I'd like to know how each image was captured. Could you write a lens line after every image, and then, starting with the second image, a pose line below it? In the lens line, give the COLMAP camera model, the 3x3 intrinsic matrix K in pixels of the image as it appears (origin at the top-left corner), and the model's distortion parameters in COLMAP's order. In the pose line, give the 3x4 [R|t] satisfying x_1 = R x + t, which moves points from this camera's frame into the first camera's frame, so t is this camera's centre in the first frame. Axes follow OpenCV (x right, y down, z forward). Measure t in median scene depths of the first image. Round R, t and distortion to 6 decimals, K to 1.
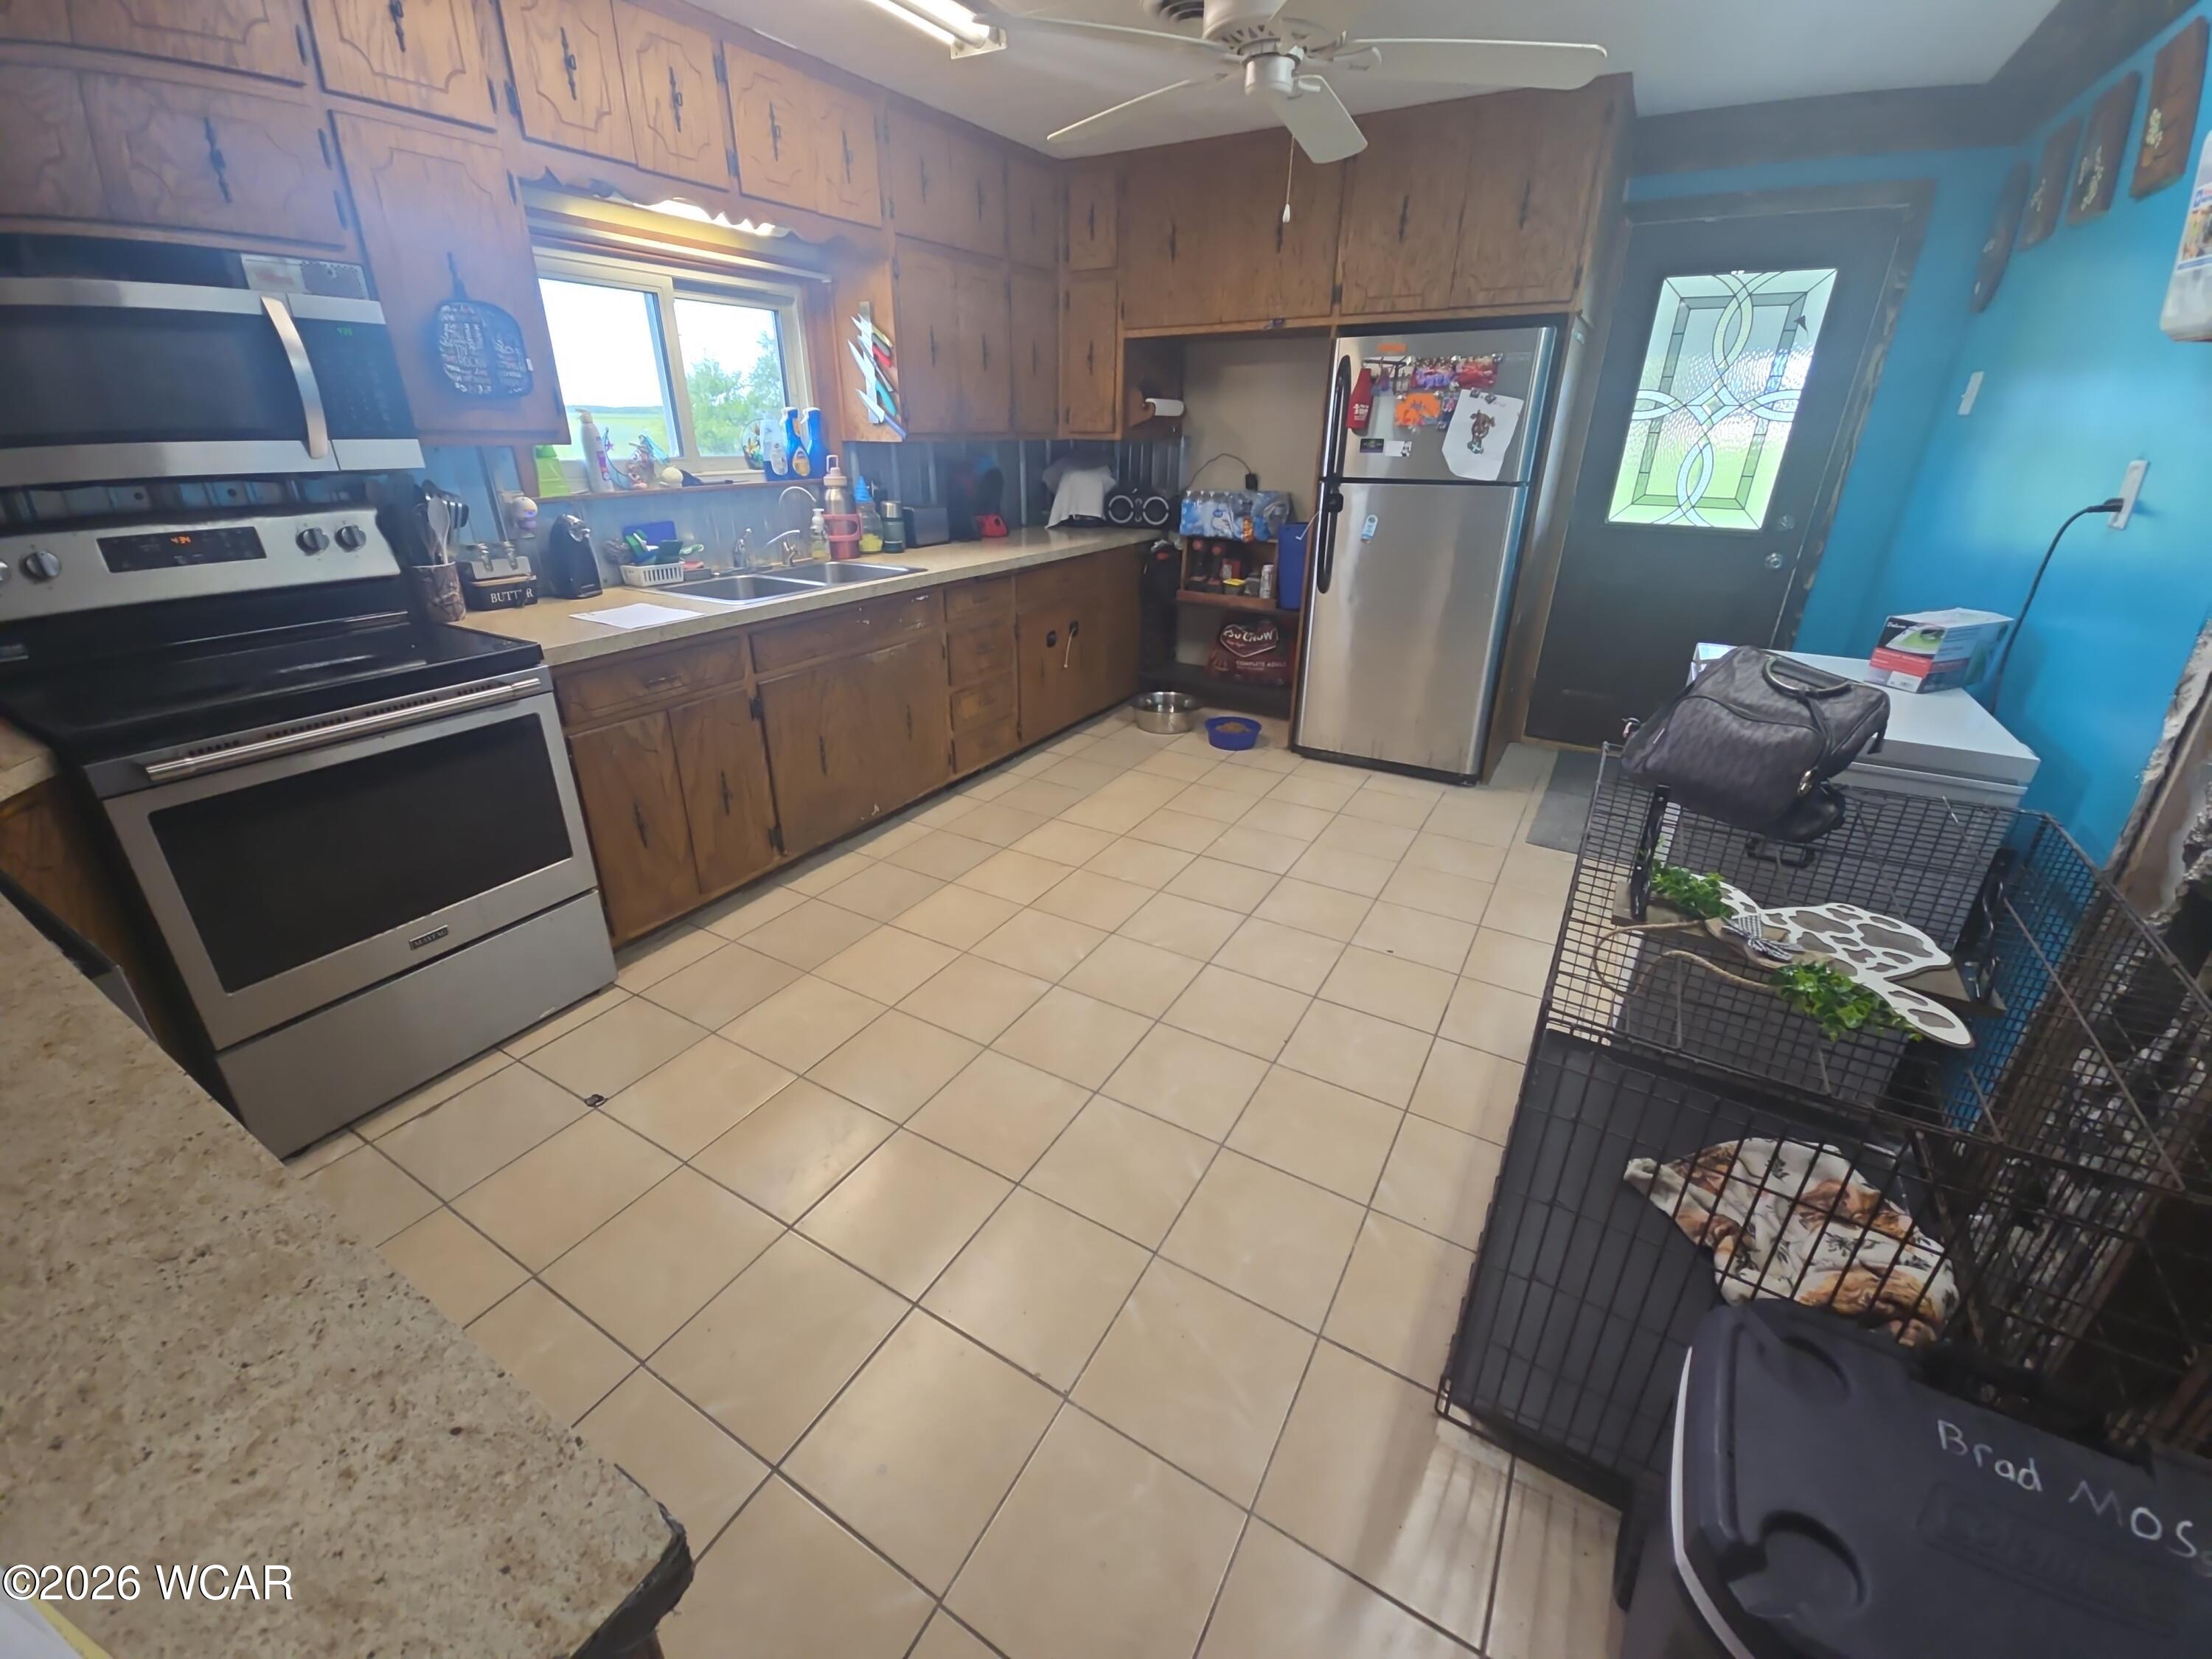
lens RADIAL K [[899.6, 0, 1101.8], [0, 899.6, 826.5], [0, 0, 1]] dist [0.002384, -0.000536]
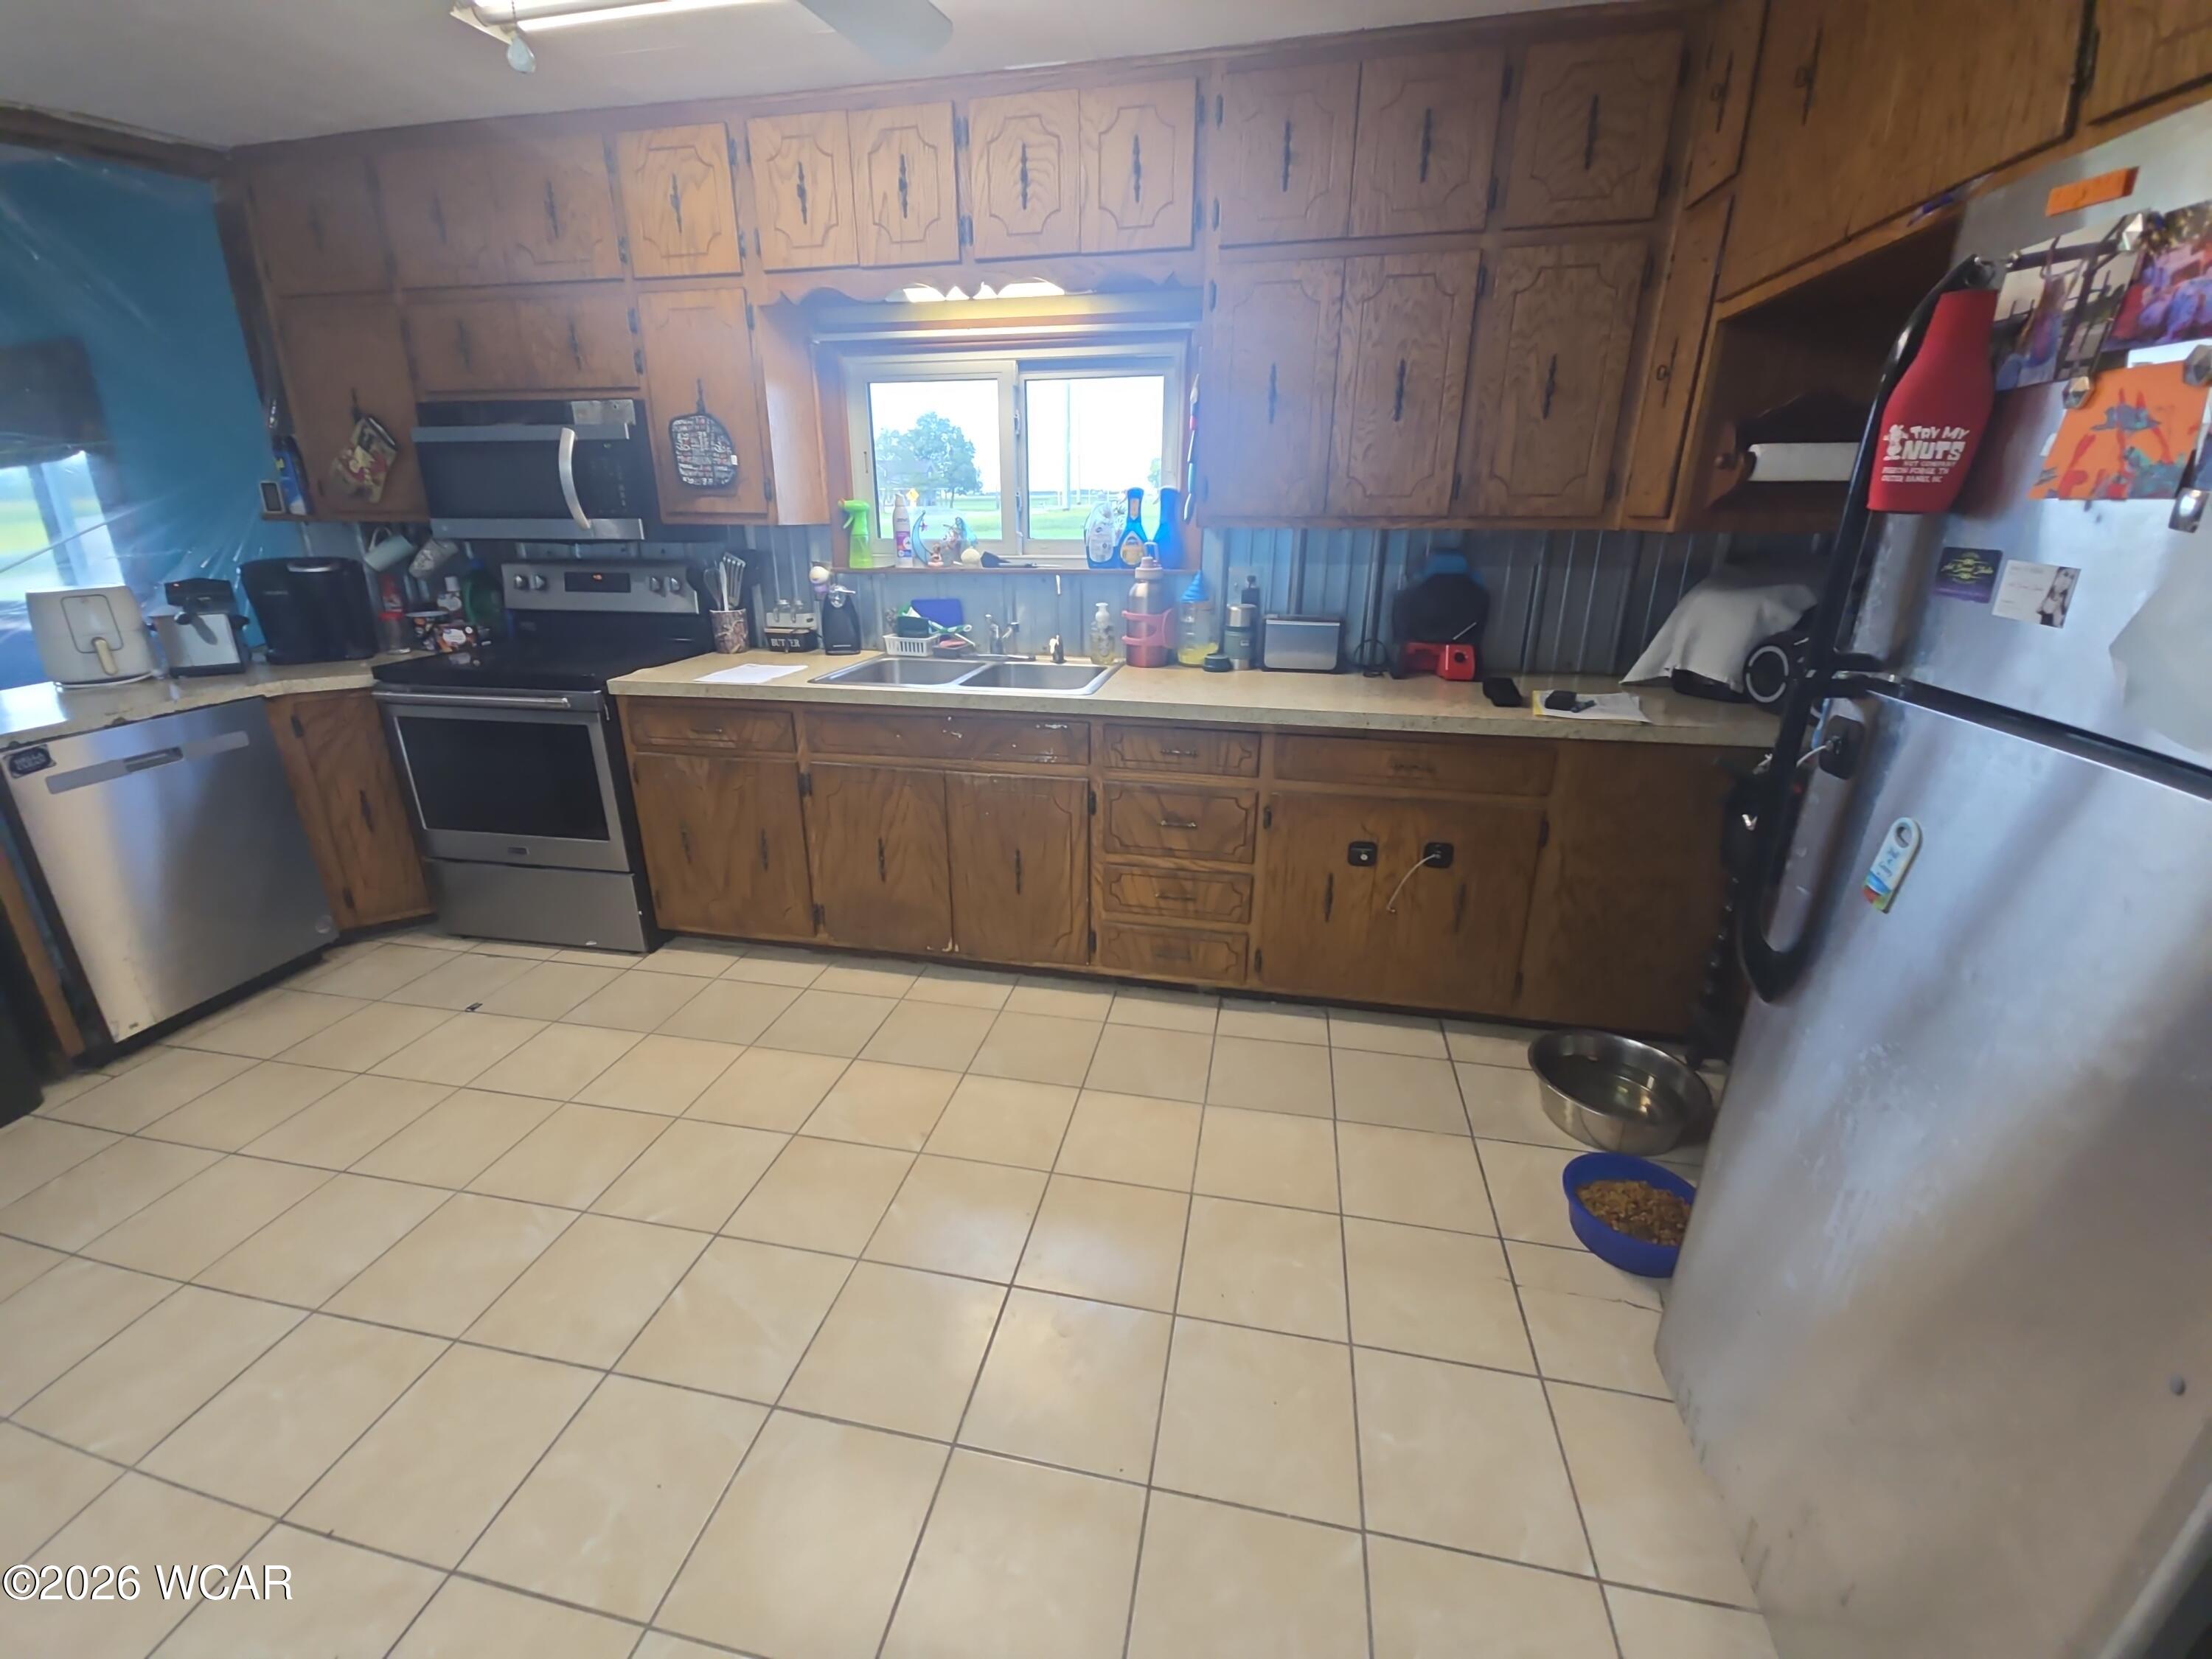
lens RADIAL K [[899.6, 0, 1098.8], [0, 899.6, 822.6], [0, 0, 1]] dist [0.002384, -0.000536]
pose [[0.314097, 0.306253, -0.898639, 0.517289], [-0.384592, 0.906445, 0.174489, -0.326951], [0.868005, 0.290803, 0.402494, 0.750469]]
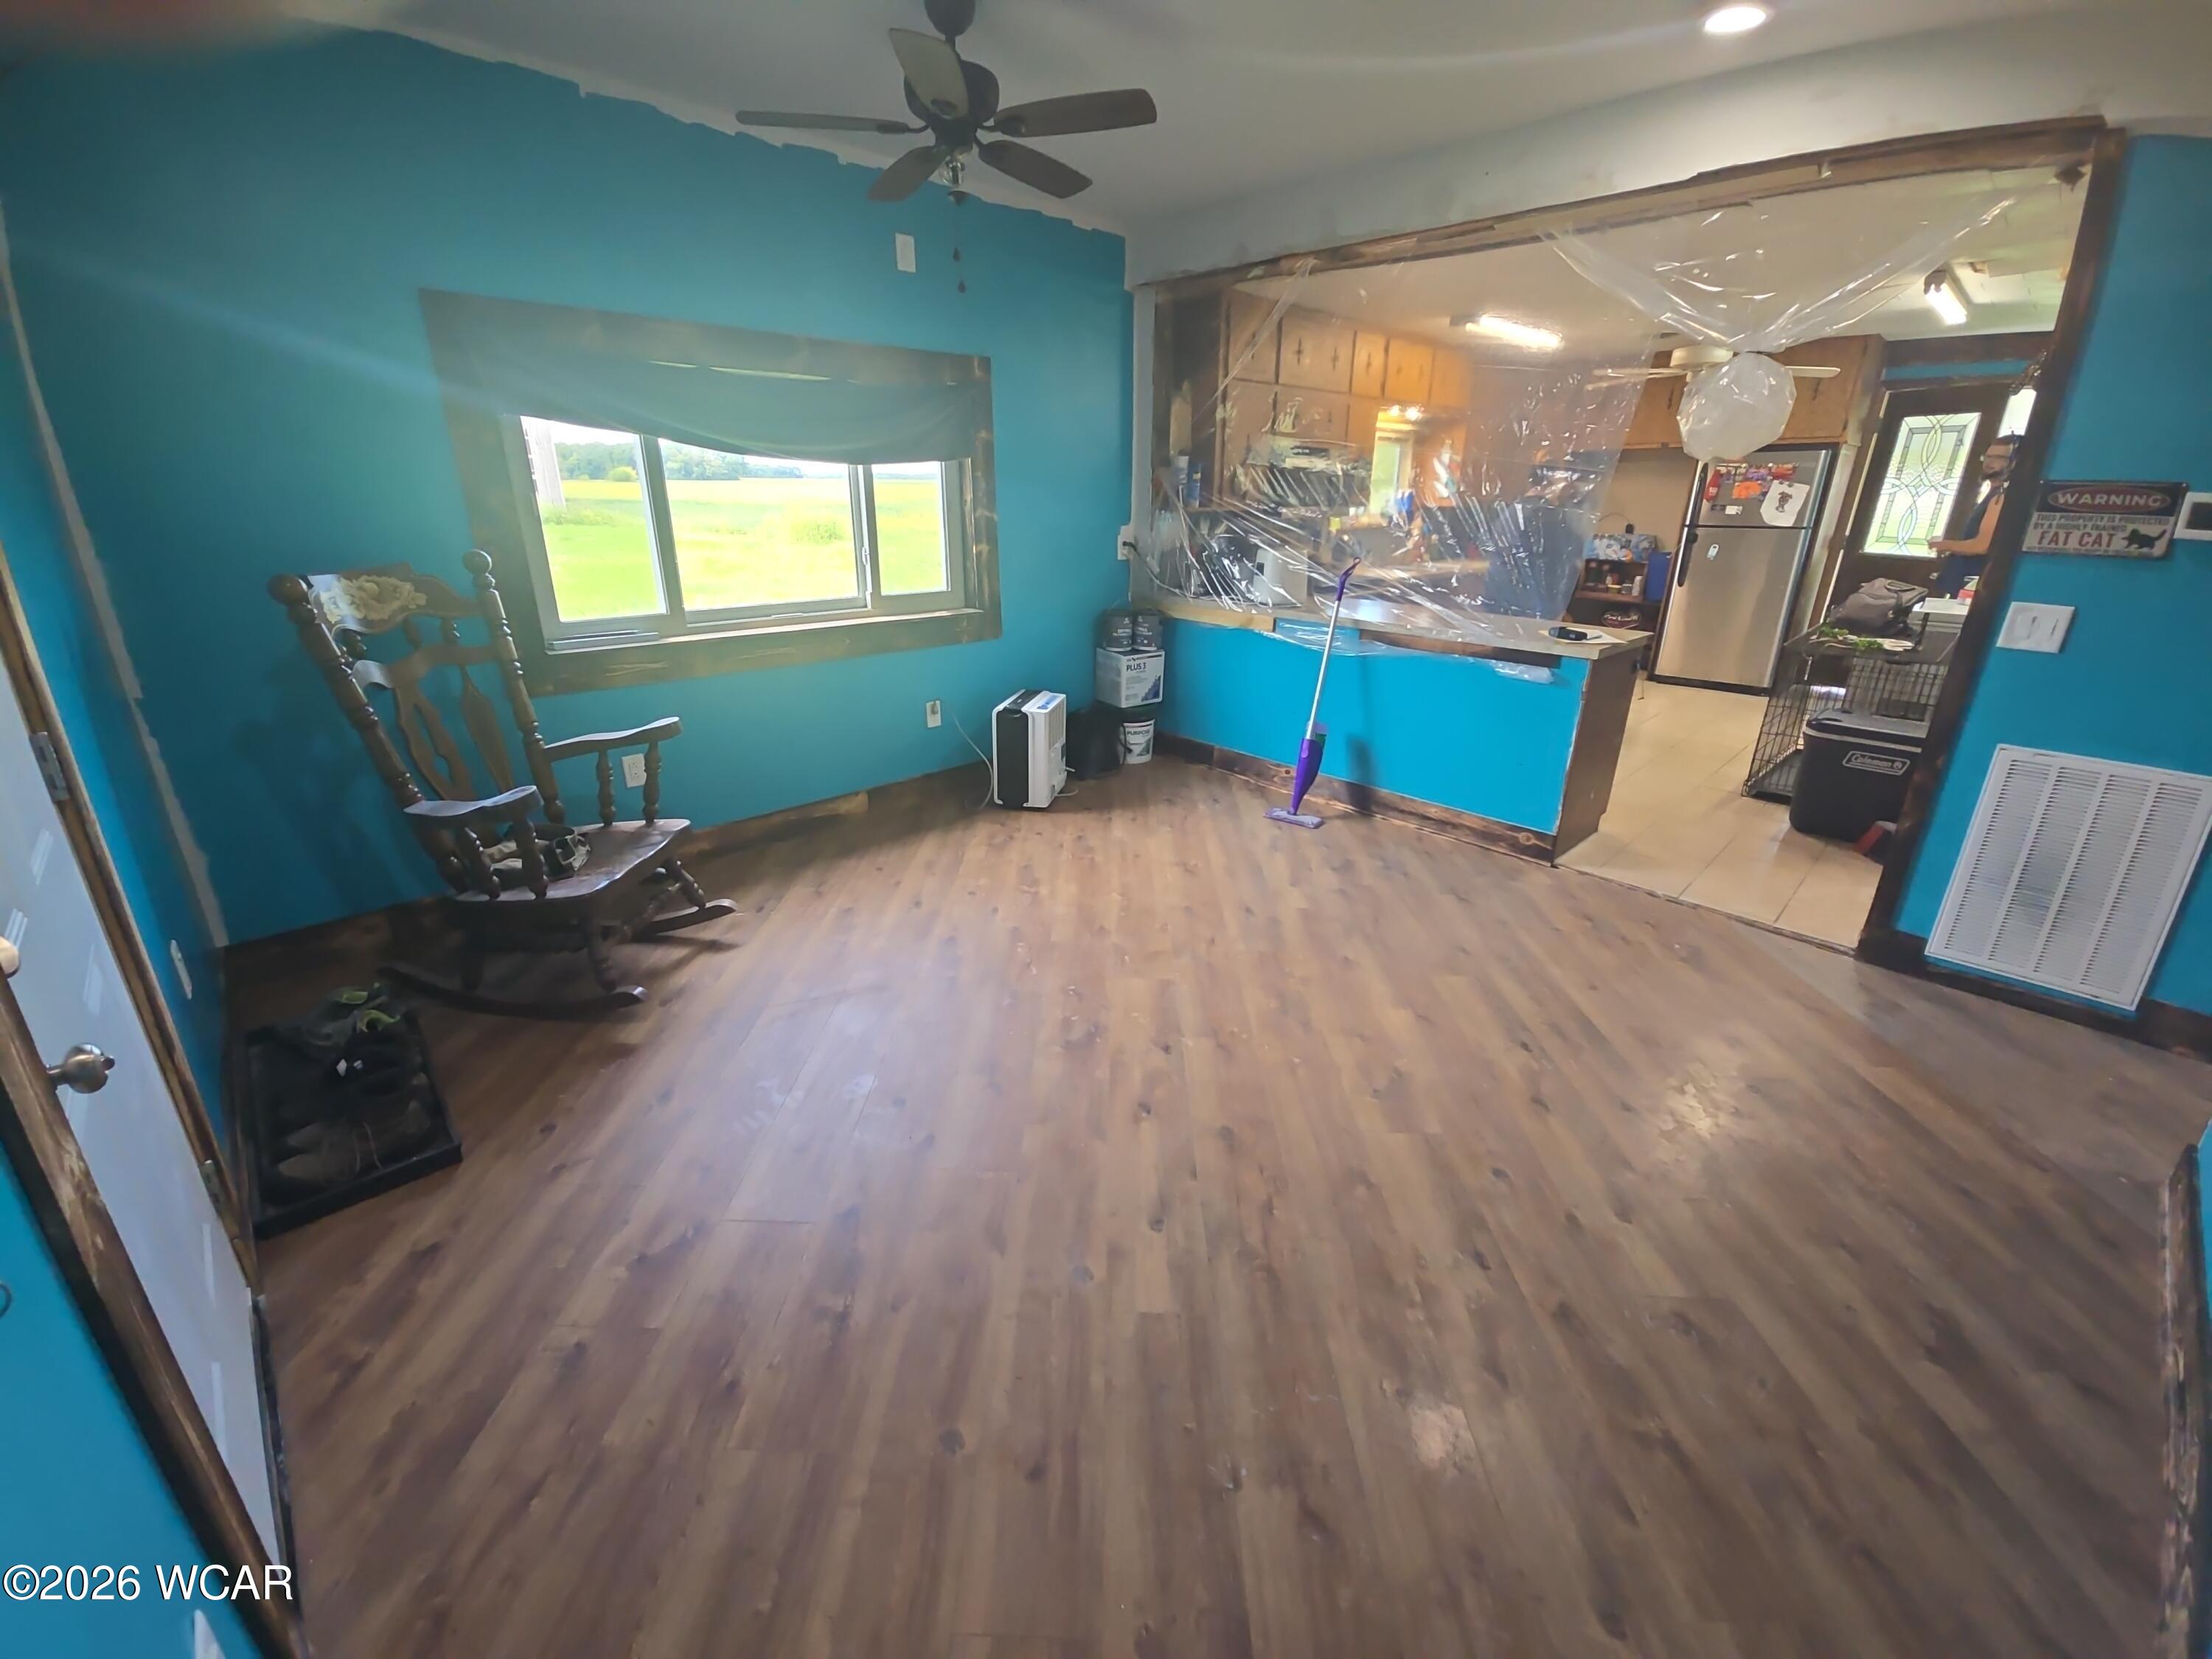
lens RADIAL K [[899.6, 0, 1101.3], [0, 899.6, 813.8], [0, 0, 1]] dist [0.002384, -0.000536]
pose [[0.964073, 0.087445, -0.250830, -0.471495], [-0.105525, 0.992633, -0.059532, 0.522601], [0.243777, 0.083862, 0.966199, -1.230586]]
